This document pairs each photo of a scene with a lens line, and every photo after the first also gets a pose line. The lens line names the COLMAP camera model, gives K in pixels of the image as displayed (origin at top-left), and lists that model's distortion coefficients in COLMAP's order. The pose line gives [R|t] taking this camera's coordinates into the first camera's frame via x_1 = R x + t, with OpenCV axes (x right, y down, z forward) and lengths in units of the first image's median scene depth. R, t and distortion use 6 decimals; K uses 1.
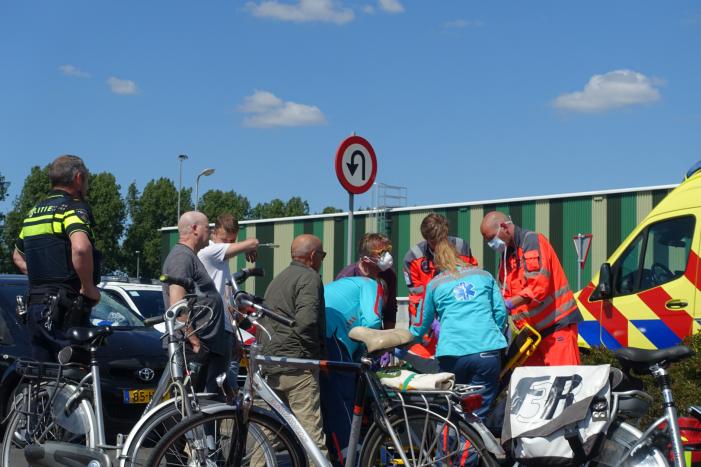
lens RADIAL K [[1532.9, 0, 350.5], [0, 1532.9, 233.5], [0, 0, 1]] dist [0.008162, -0.390760]
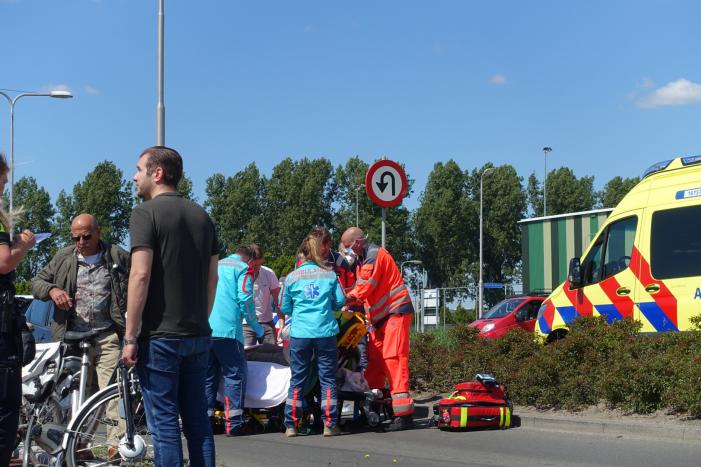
lens RADIAL K [[1555.8, 0, 350.5], [0, 1555.8, 233.5], [0, 0, 1]] dist [-0.055671, -0.059846]
pose [[0.956639, -0.037680, -0.288828, 0.333466], [0.040170, 0.999189, 0.002694, -0.009359], [0.288492, -0.014180, 0.957377, -0.194798]]
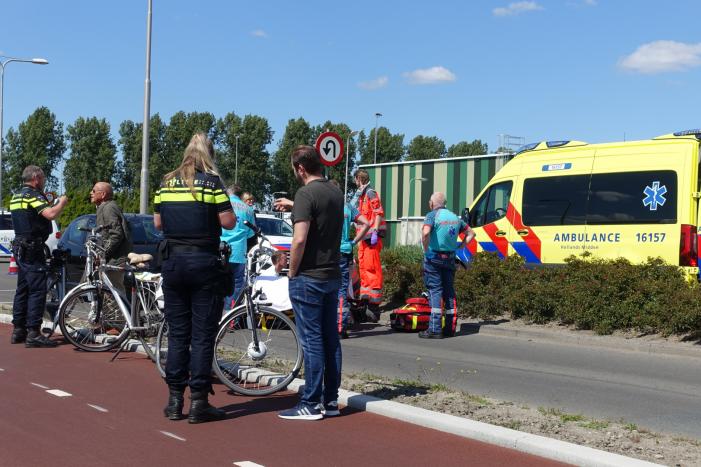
lens RADIAL K [[1129.6, 0, 350.5], [0, 1129.6, 233.5], [0, 0, 1]] dist [0.000490, -0.083894]
pose [[0.985199, 0.011500, -0.171026, 0.243708], [-0.000790, 0.998041, 0.062561, -0.029349], [0.171410, -0.061500, 0.983278, -0.240312]]
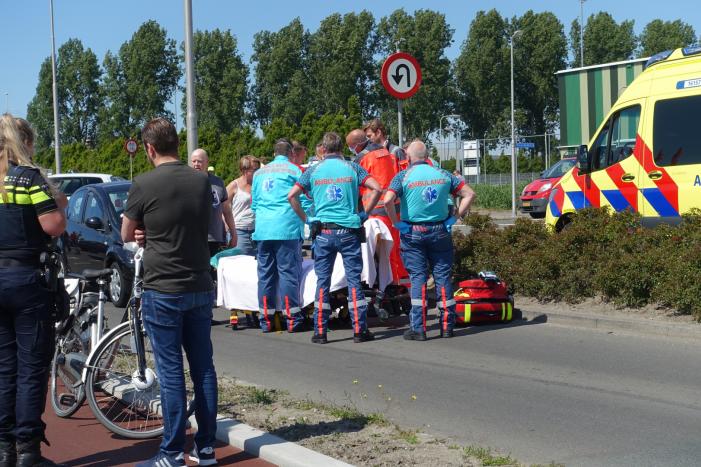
lens RADIAL K [[1532.9, 0, 350.5], [0, 1532.9, 233.5], [0, 0, 1]] dist [0.008162, -0.390760]
pose [[0.945822, -0.034547, -0.322843, 0.370351], [0.070827, 0.992330, 0.101311, -0.046673], [0.316866, -0.118688, 0.941015, -0.226032]]
